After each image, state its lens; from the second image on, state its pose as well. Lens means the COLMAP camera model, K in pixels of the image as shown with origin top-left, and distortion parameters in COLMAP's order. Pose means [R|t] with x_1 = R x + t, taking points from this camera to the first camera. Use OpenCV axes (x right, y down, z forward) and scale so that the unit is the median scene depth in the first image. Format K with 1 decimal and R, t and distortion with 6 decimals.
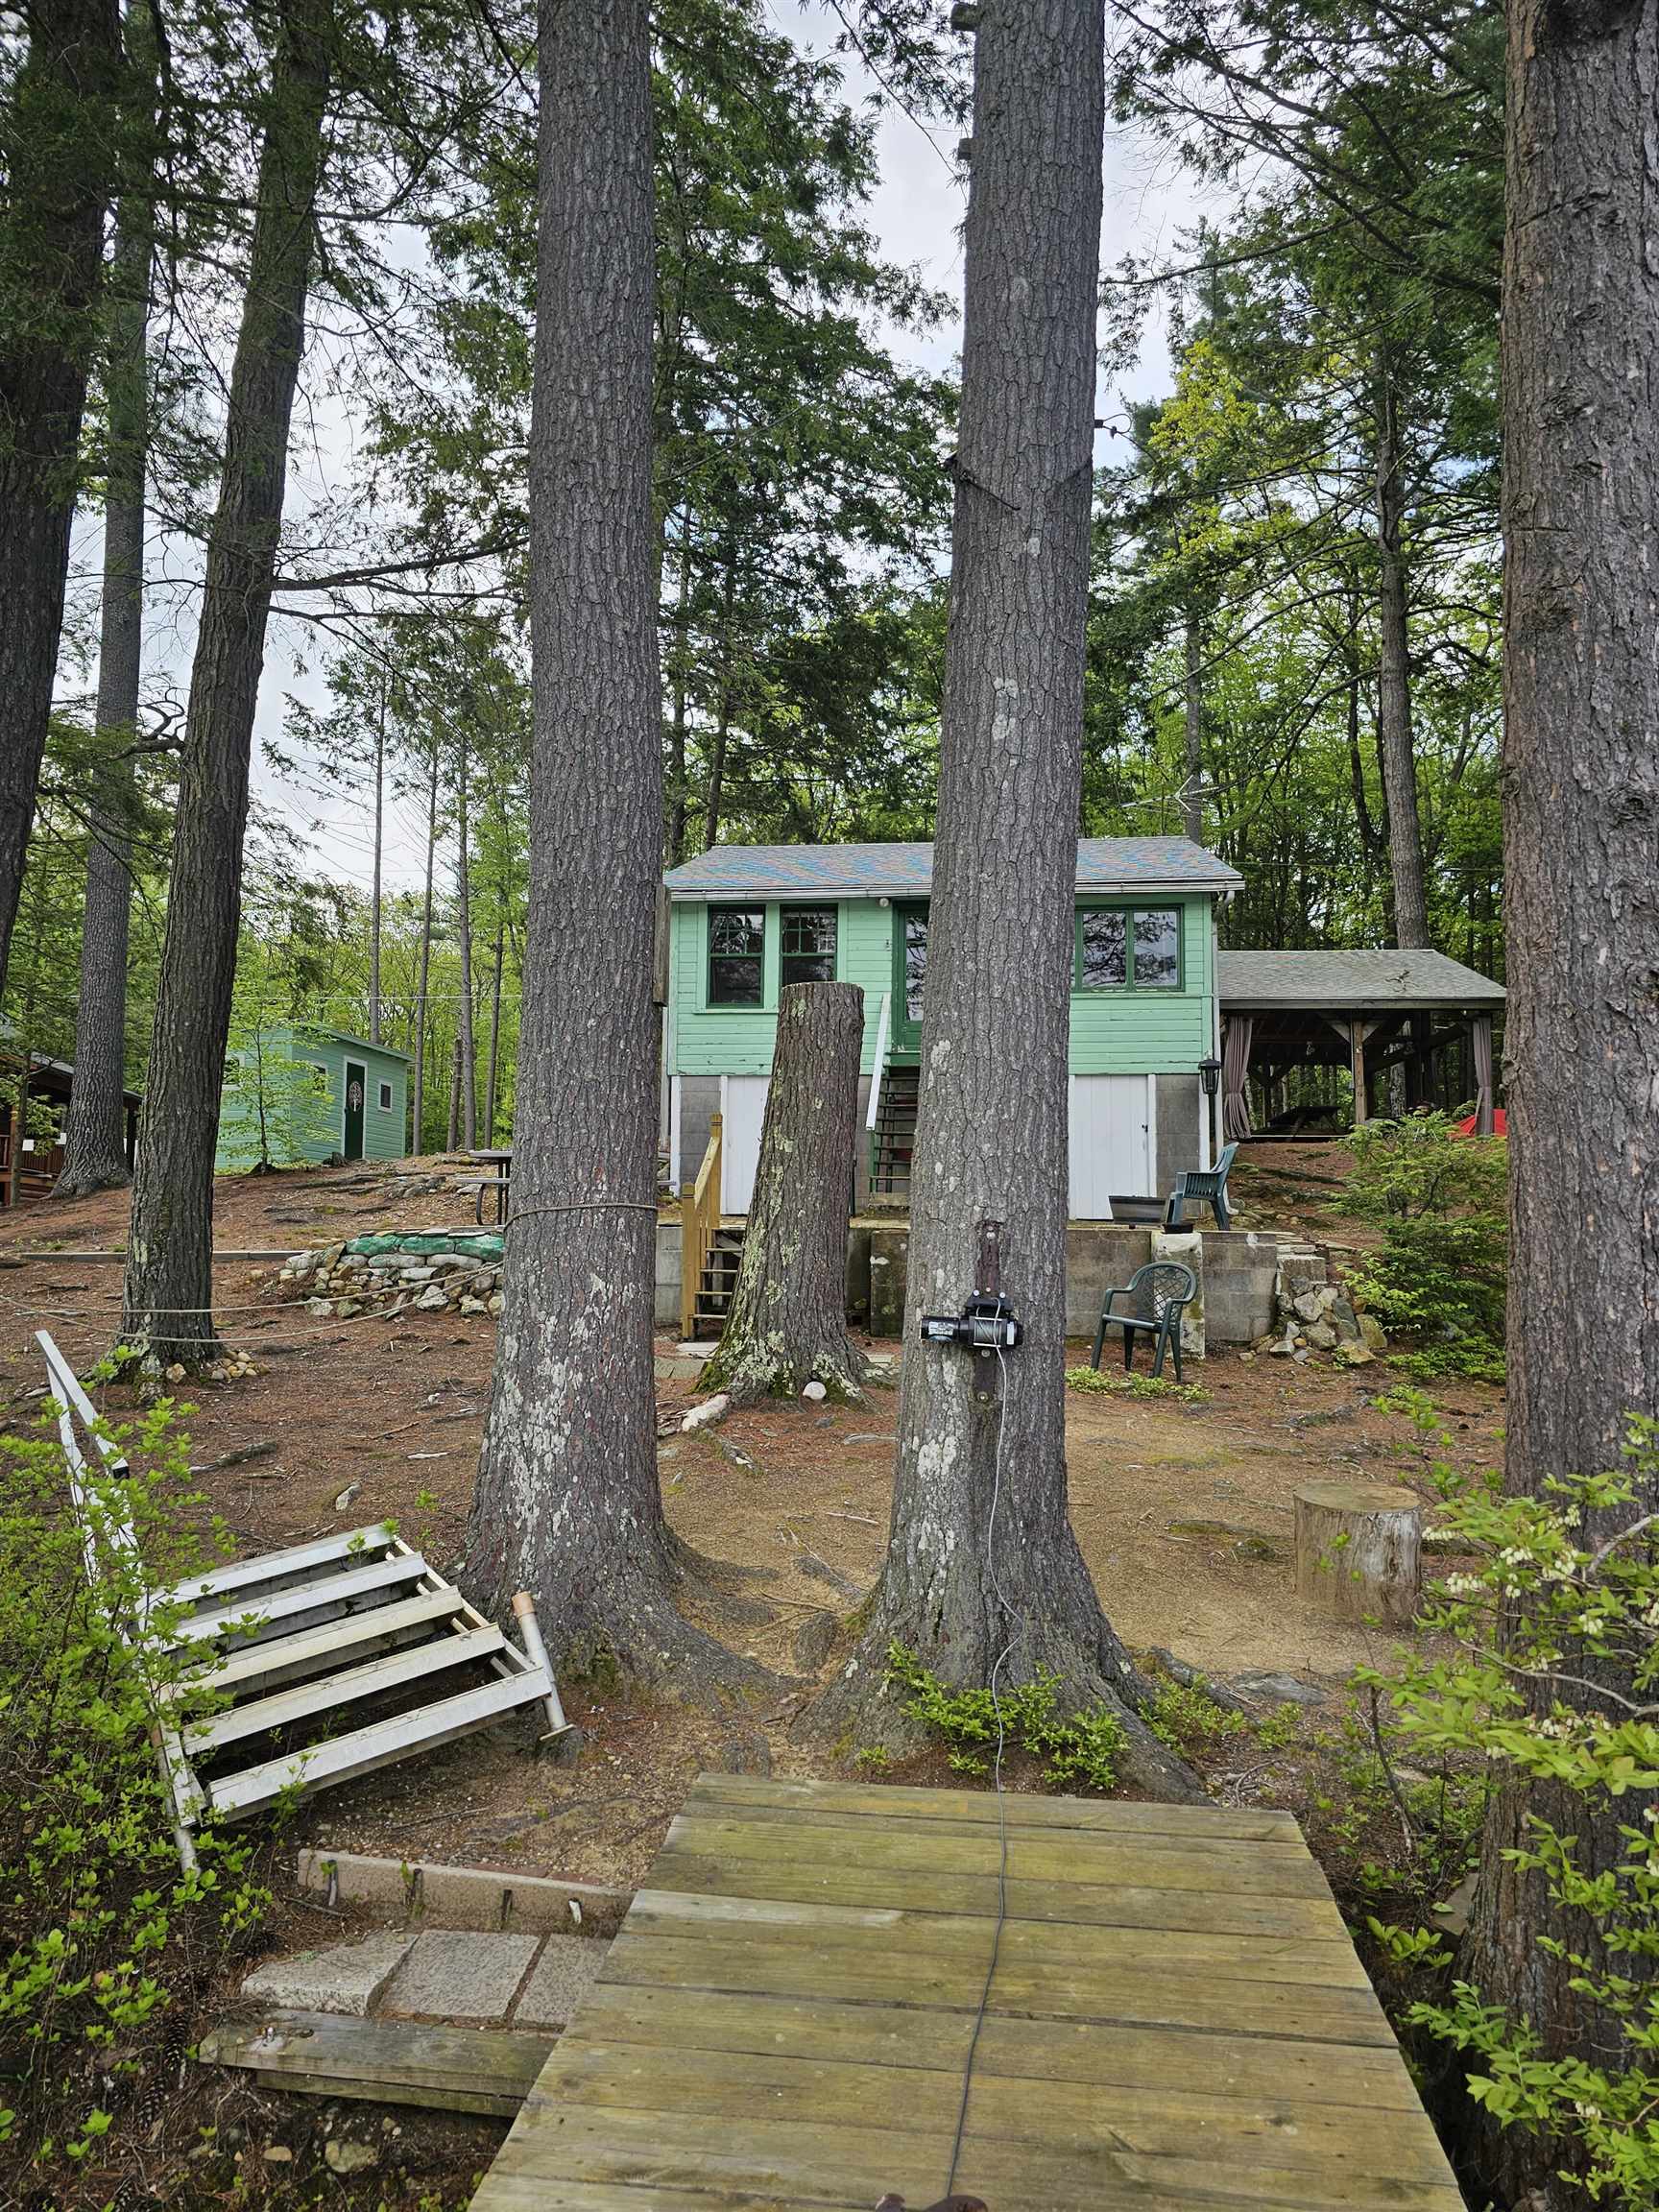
lens RADIAL K [[1486.2, 0, 825.3], [0, 1486.2, 1114.8], [0, 0, 1]] dist [0.007320, 0.000163]
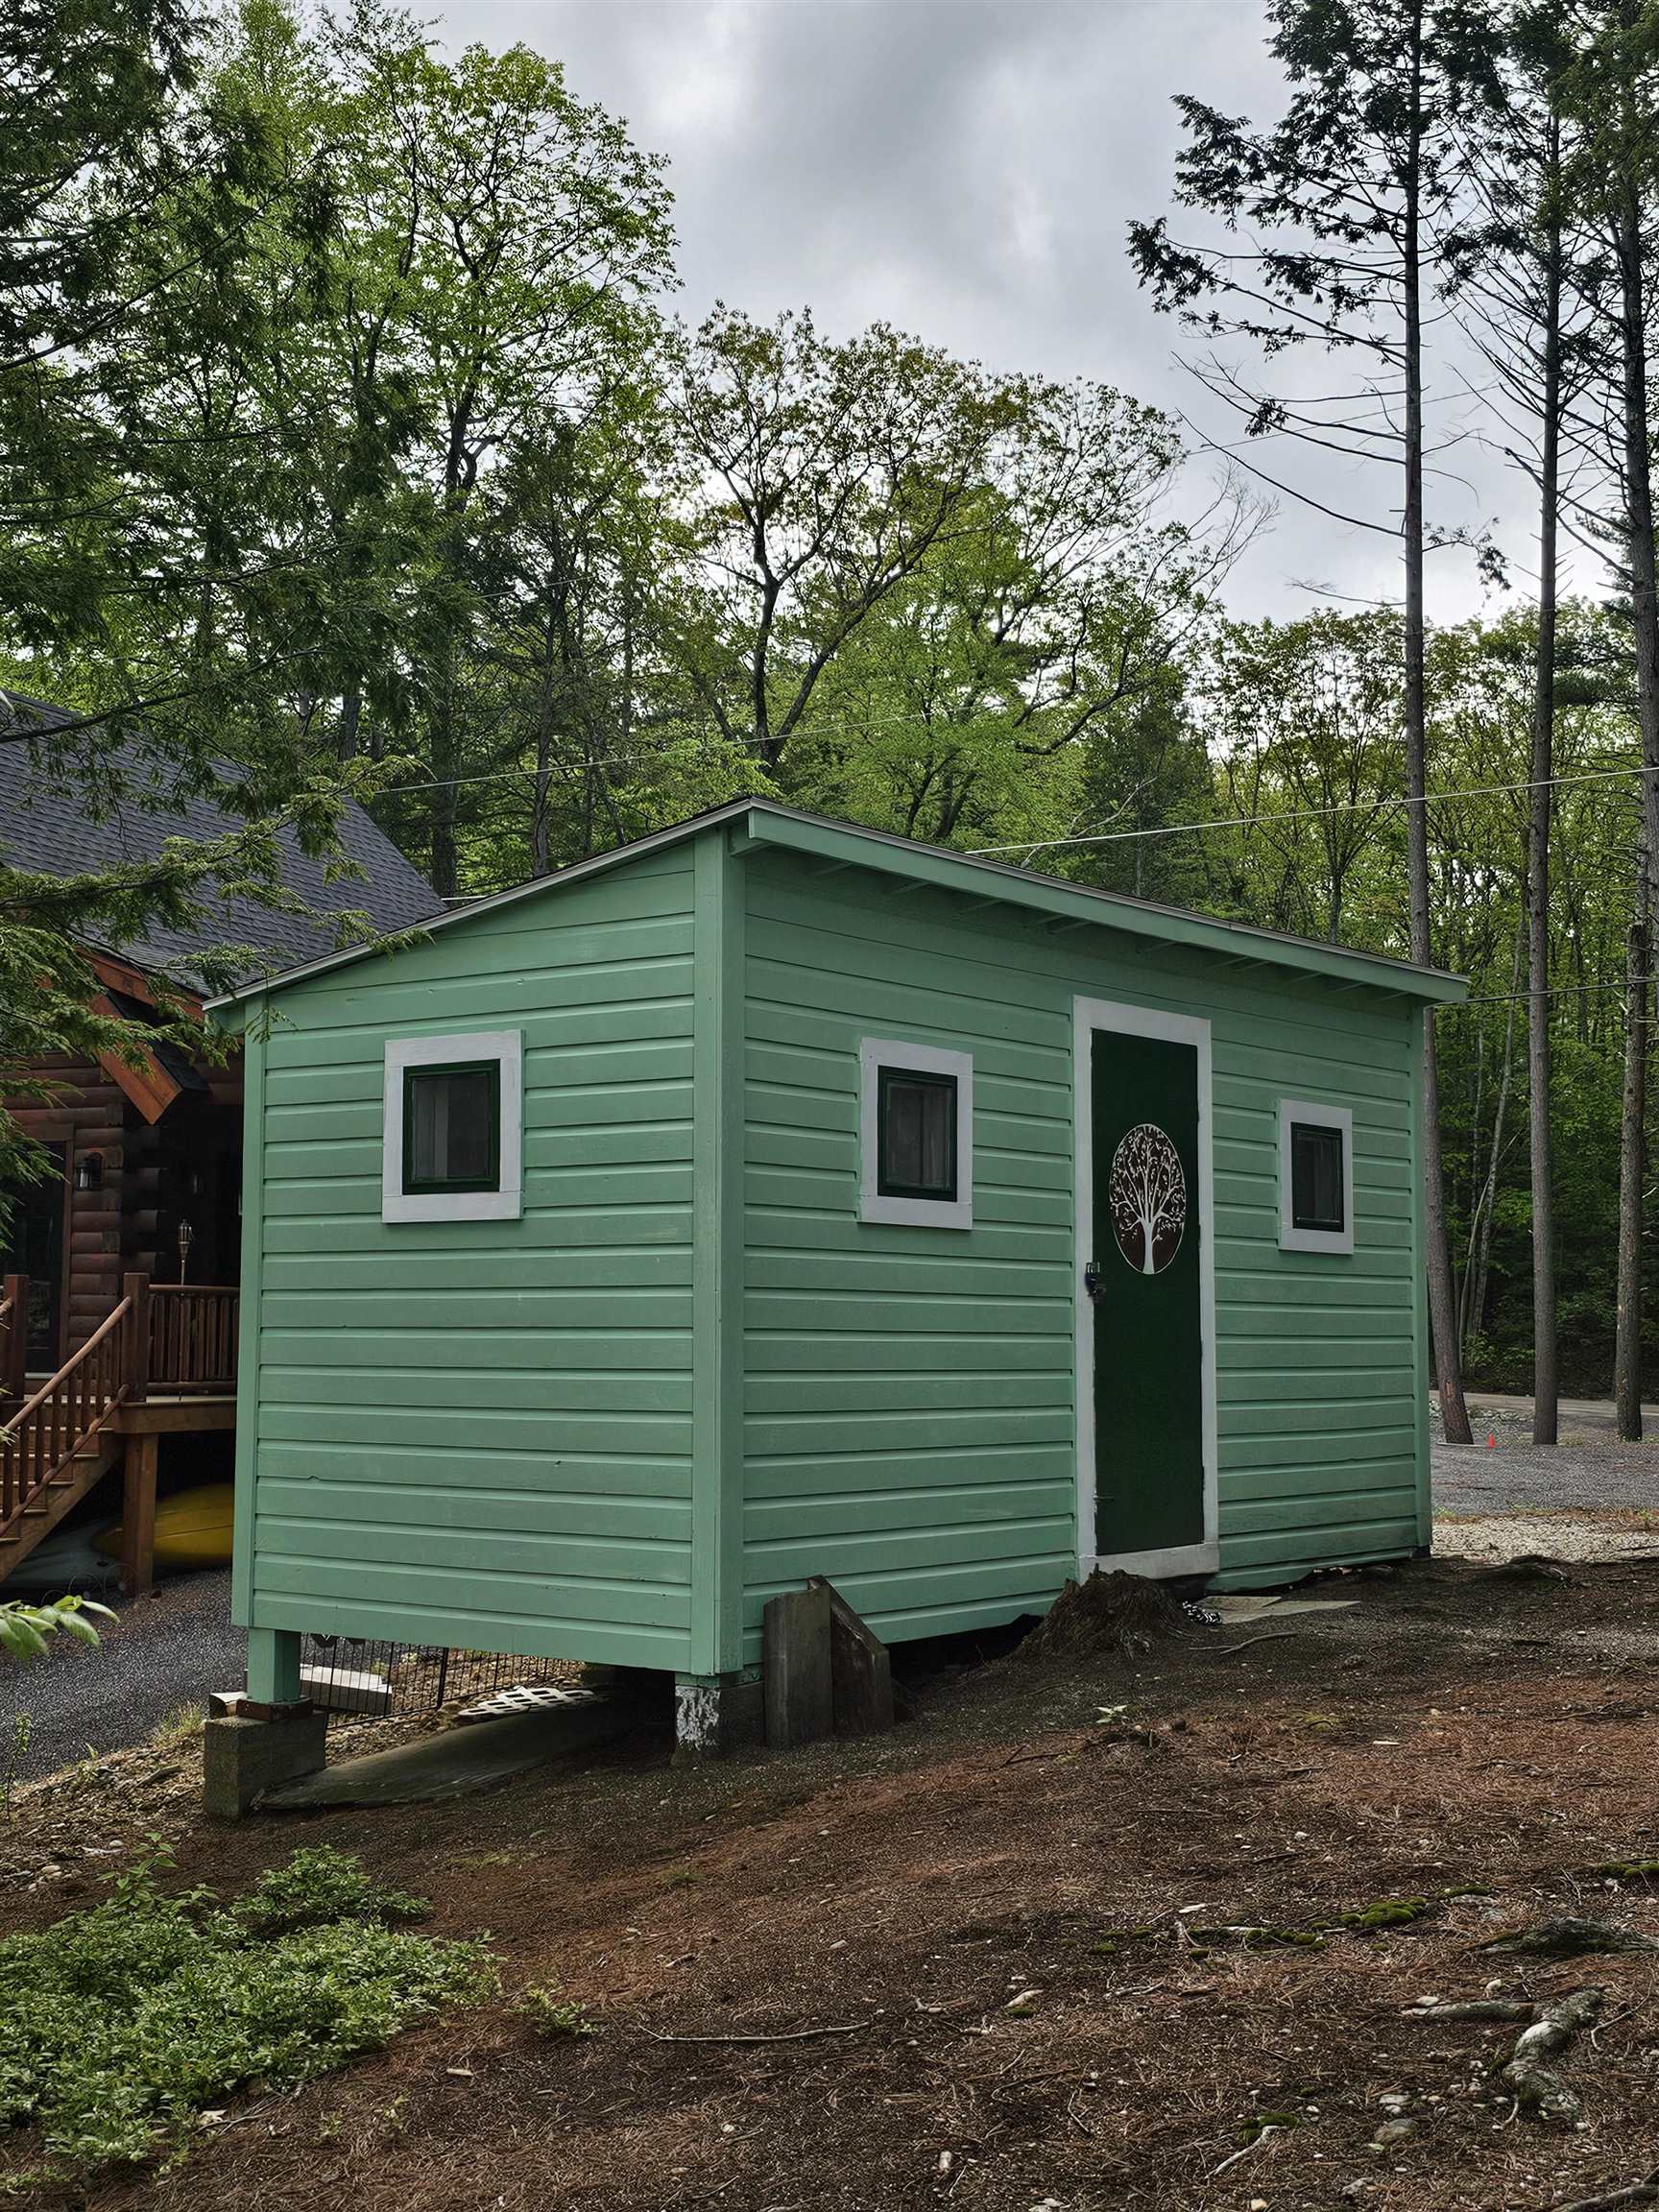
lens RADIAL K [[2743.3, 0, 830.0], [0, 2743.3, 1112.1], [0, 0, 1]] dist [0.034962, 0.000000]
pose [[0.863607, -0.030124, -0.503264, -0.076021], [0.035213, 0.999380, 0.000605, -0.011600], [0.502934, -0.018244, 0.864132, 0.299565]]
